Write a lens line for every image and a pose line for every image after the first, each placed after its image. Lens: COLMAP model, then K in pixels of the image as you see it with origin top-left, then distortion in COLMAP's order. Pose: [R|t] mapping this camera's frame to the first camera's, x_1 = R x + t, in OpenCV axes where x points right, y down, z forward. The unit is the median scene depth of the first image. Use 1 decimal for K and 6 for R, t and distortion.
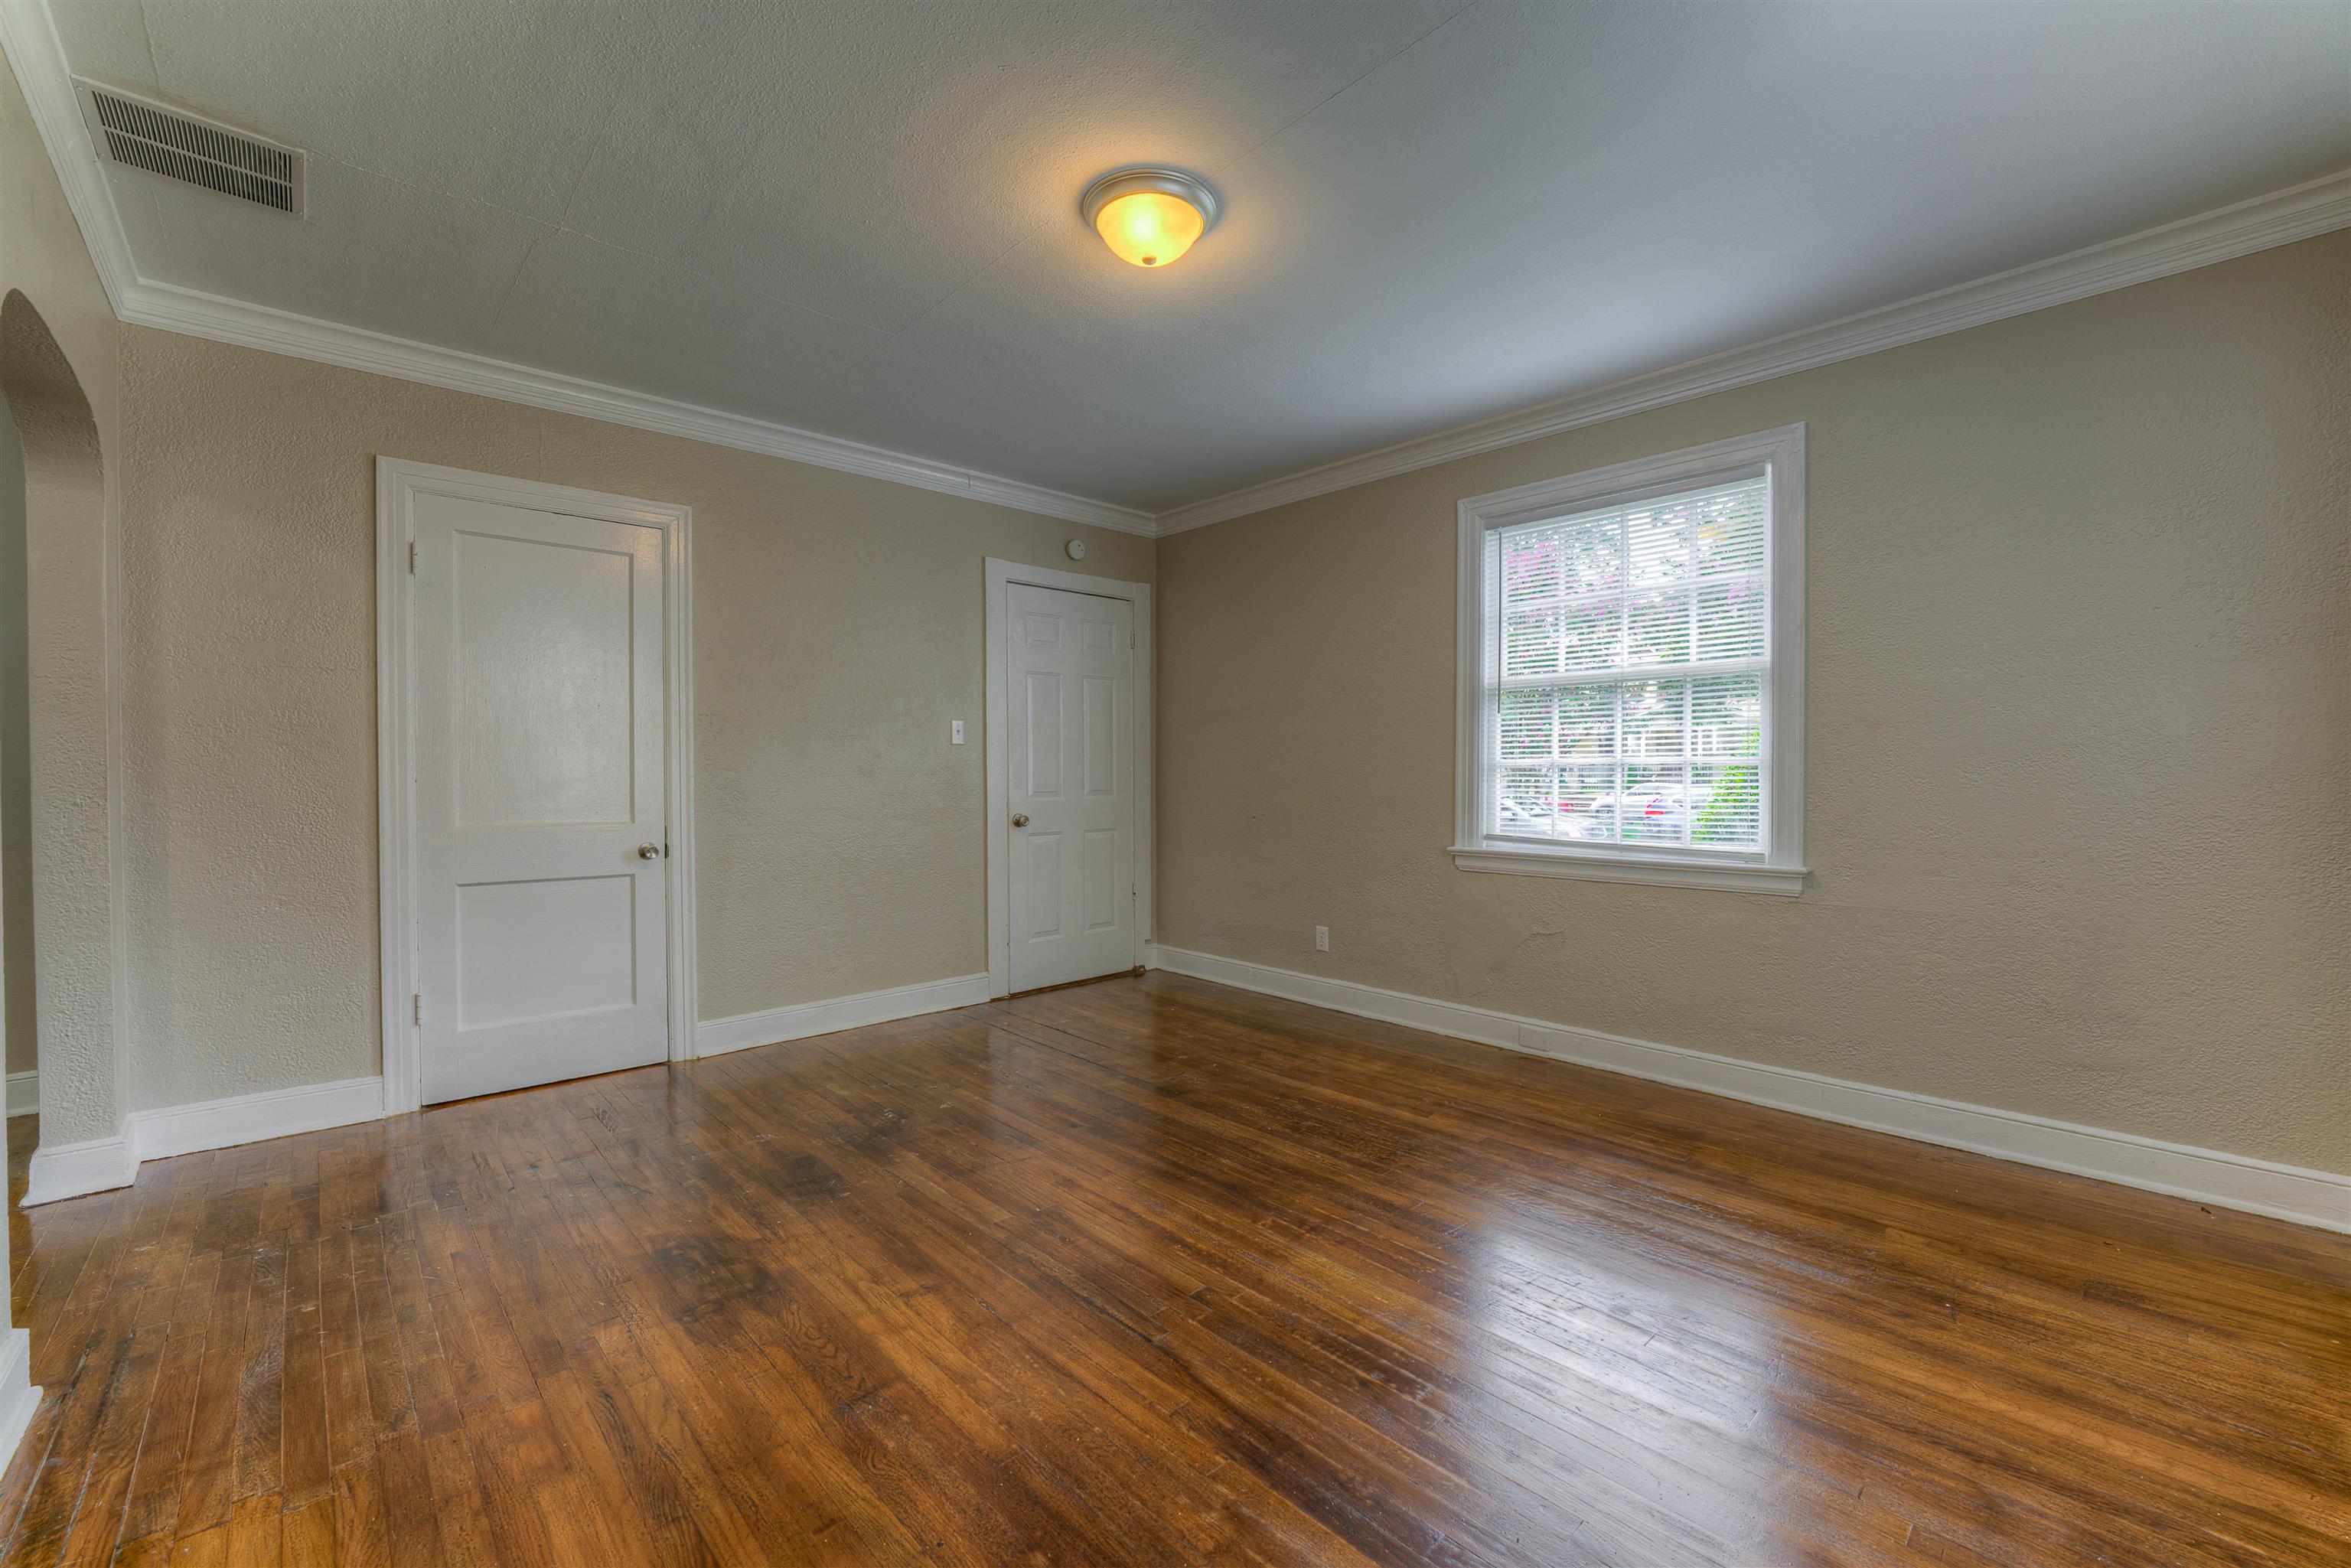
lens RADIAL K [[950.7, 0, 1173.6], [0, 950.7, 786.7], [0, 0, 1]] dist [-0.019618, -0.000014]
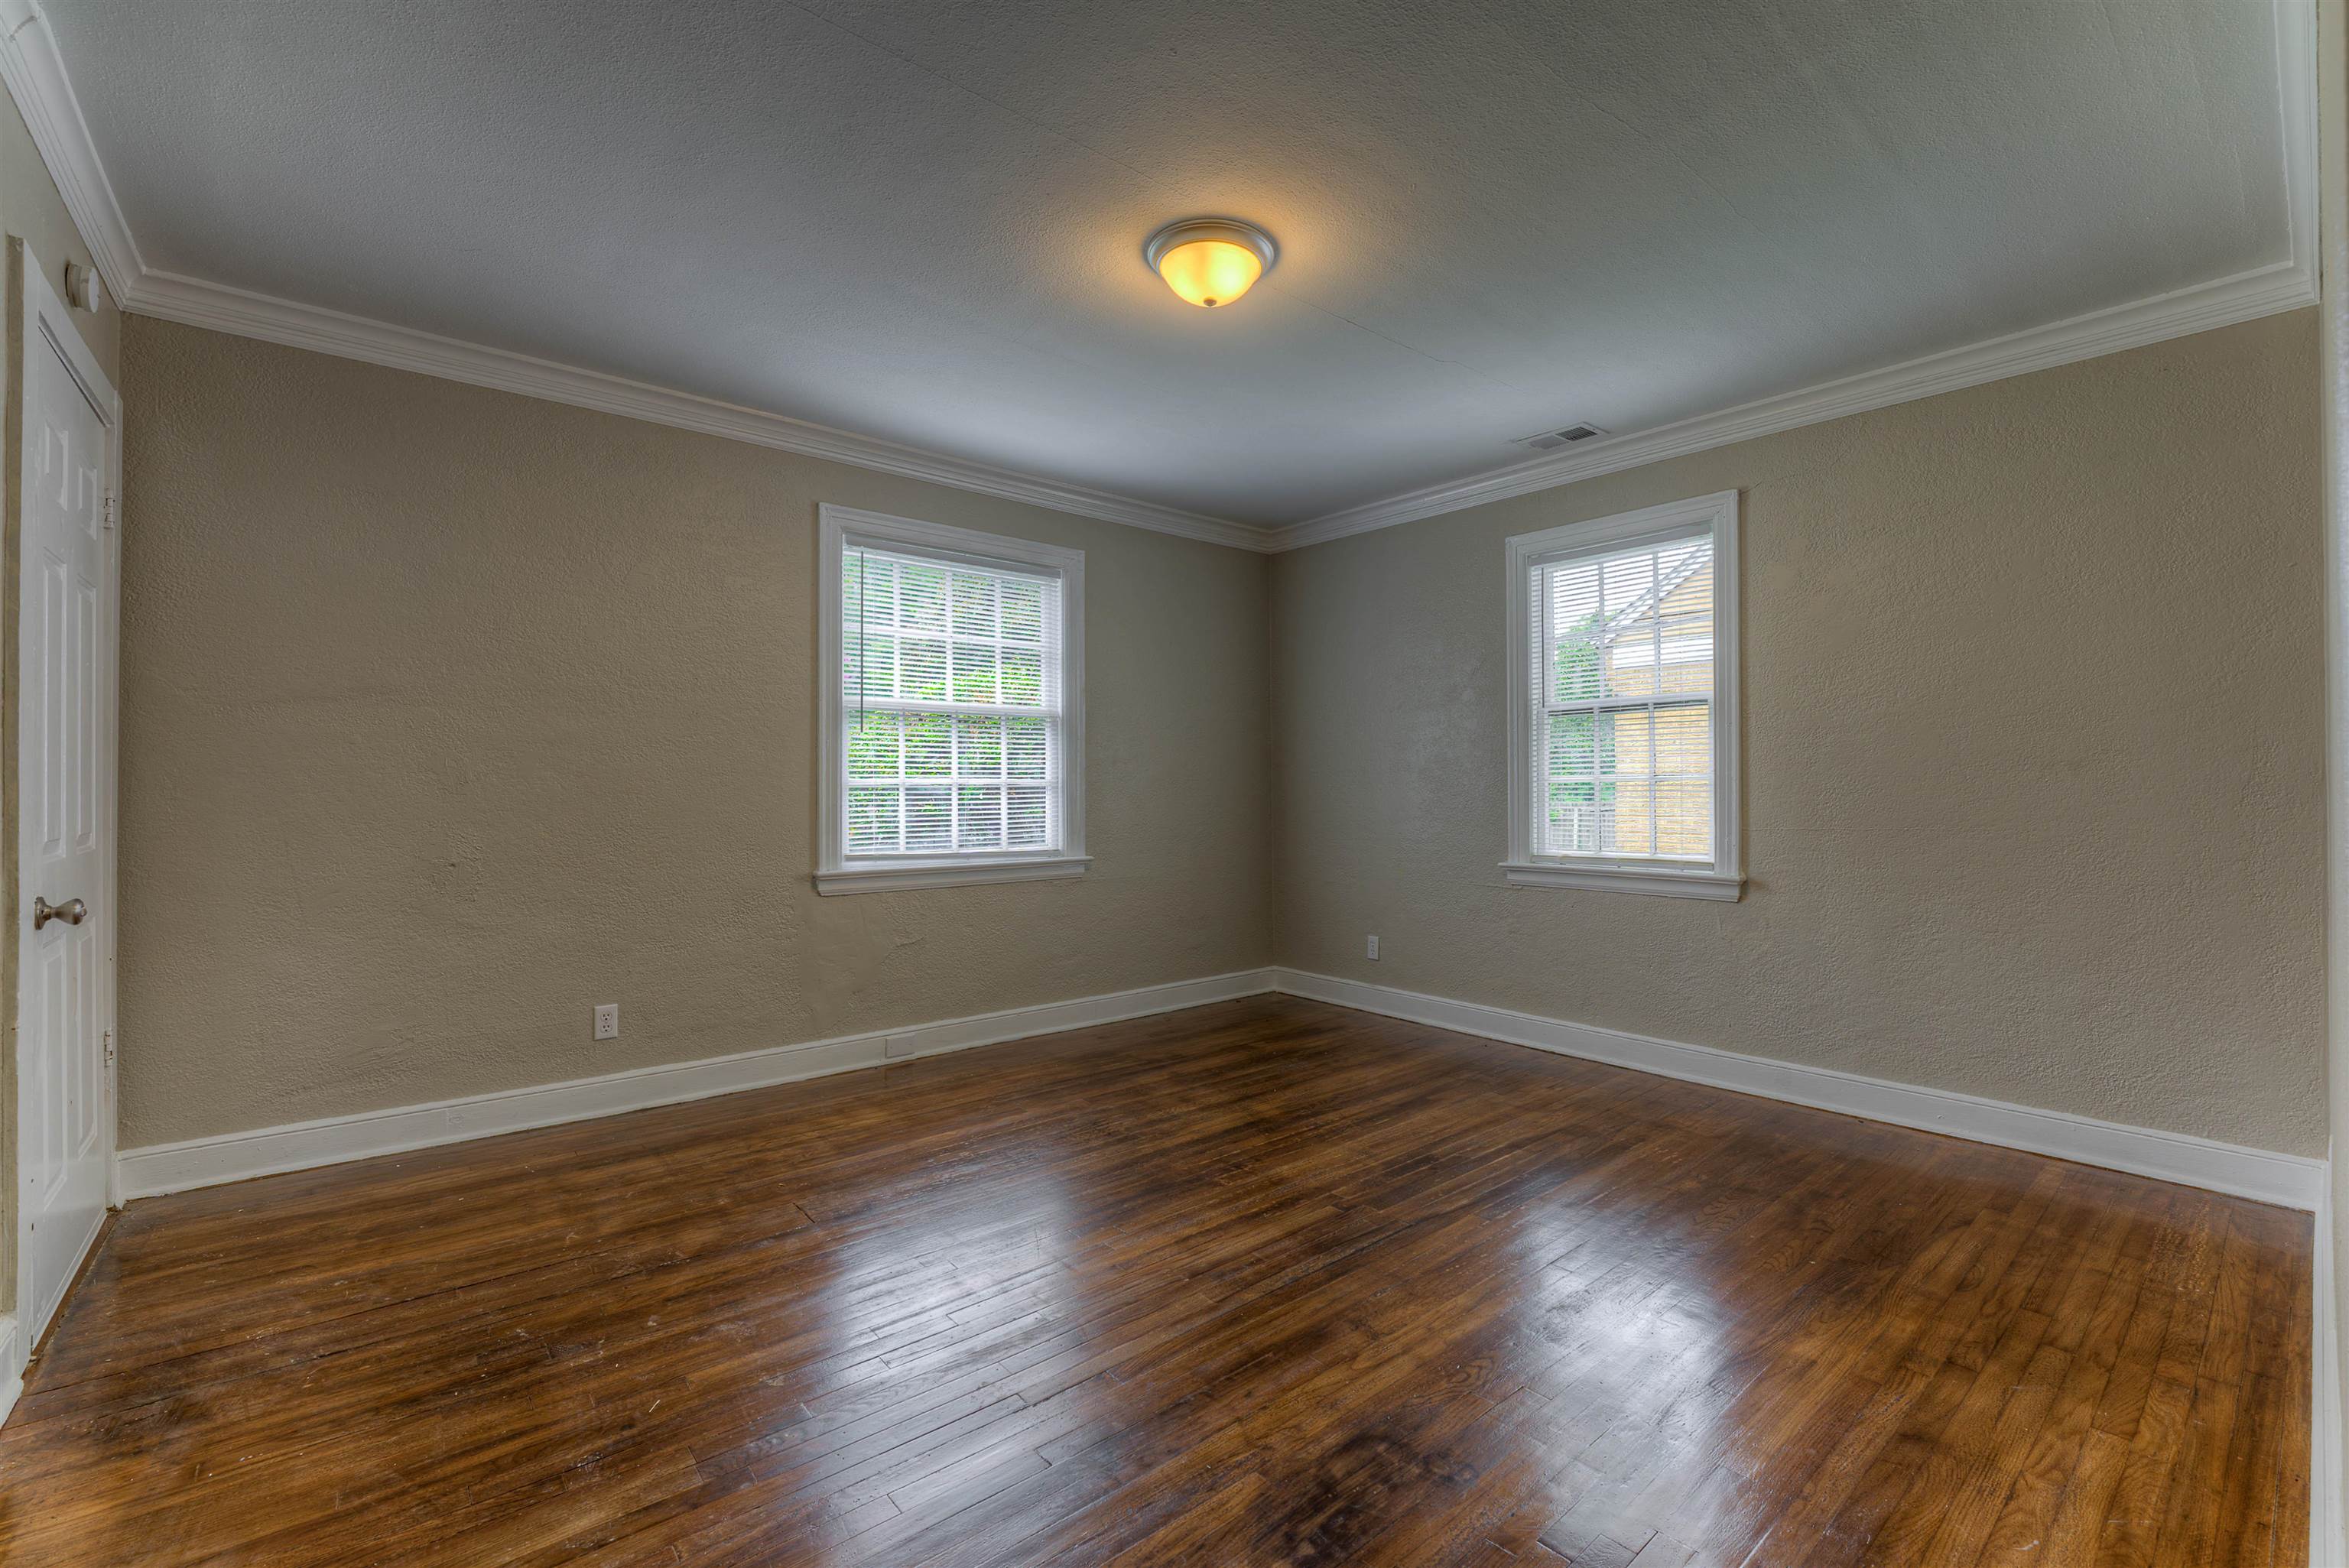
lens RADIAL K [[1004.0, 0, 1219.4], [0, 1004.0, 787.0], [0, 0, 1]] dist [-0.017345, 0.000038]
pose [[0.022806, 0.002851, 0.999736, -1.039307], [0.015879, 0.999869, -0.003213, -0.016083], [-0.999614, 0.015948, 0.022758, 0.895177]]
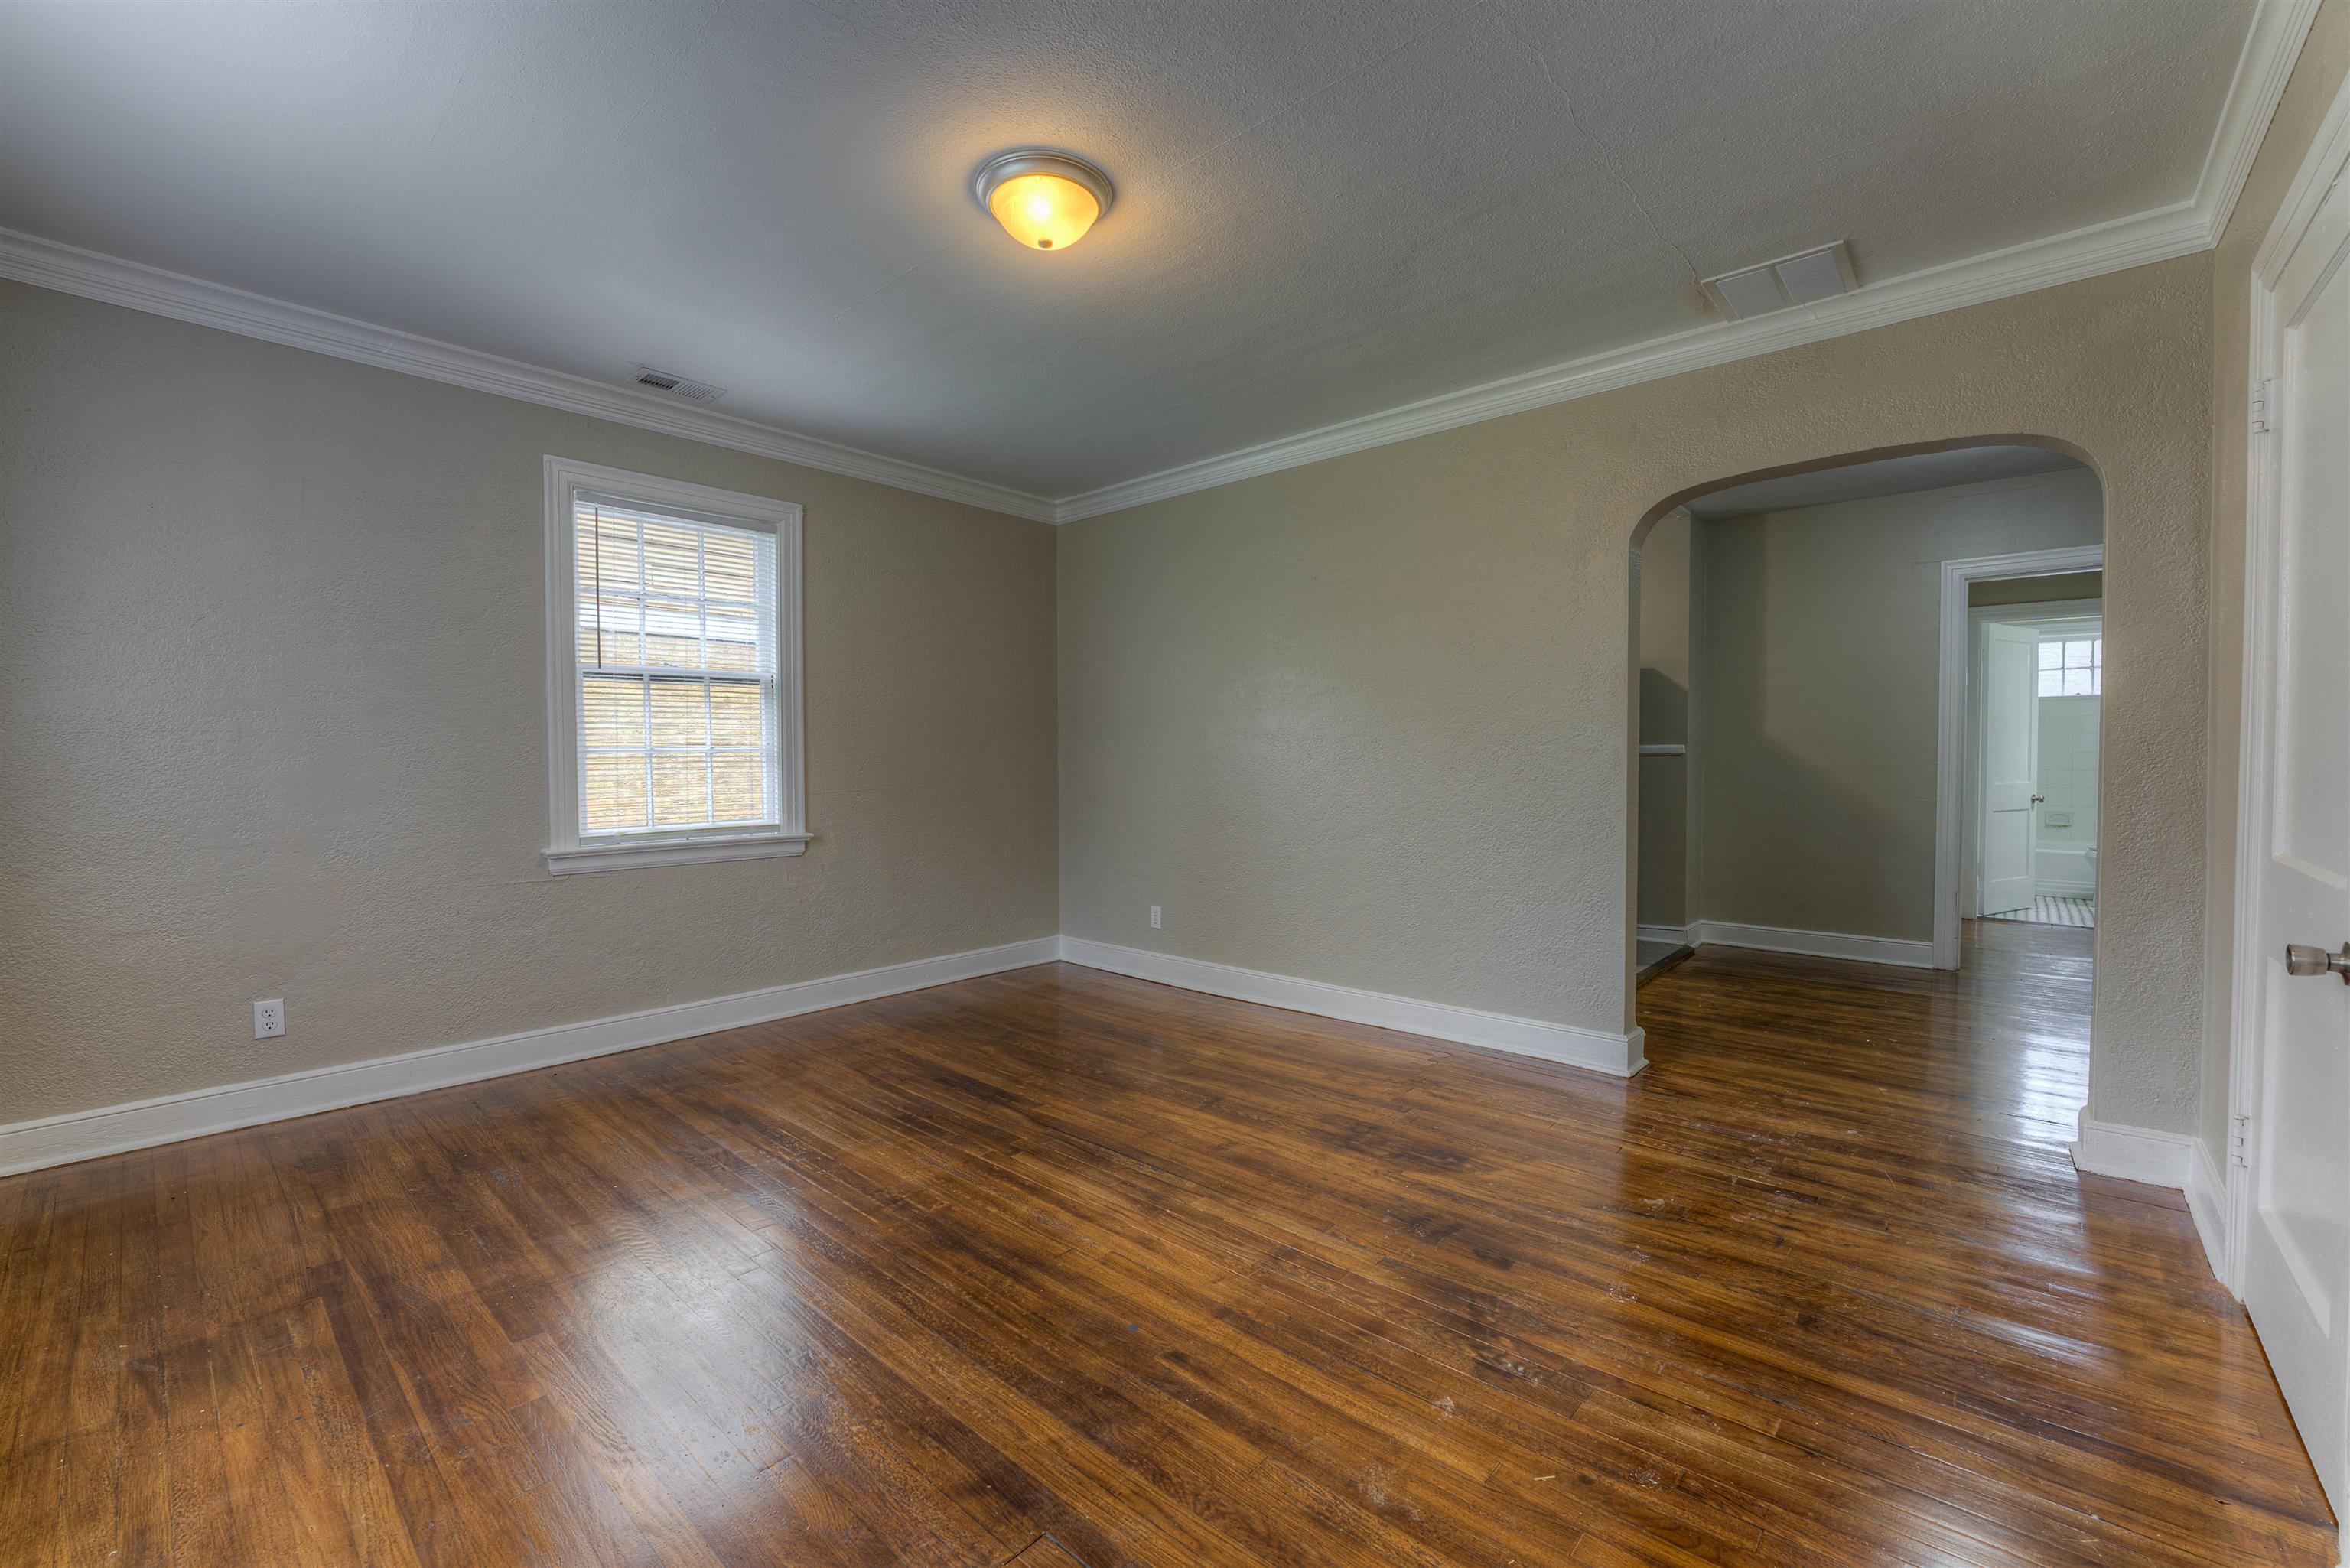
lens RADIAL K [[950.2, 0, 1173.1], [0, 950.2, 786.7], [0, 0, 1]] dist [-0.019618, -0.000014]
pose [[-0.995718, 0.007874, -0.092112, -0.059219], [0.003672, 0.998948, 0.045700, -0.031719], [0.092375, 0.045166, -0.994699, 1.856044]]
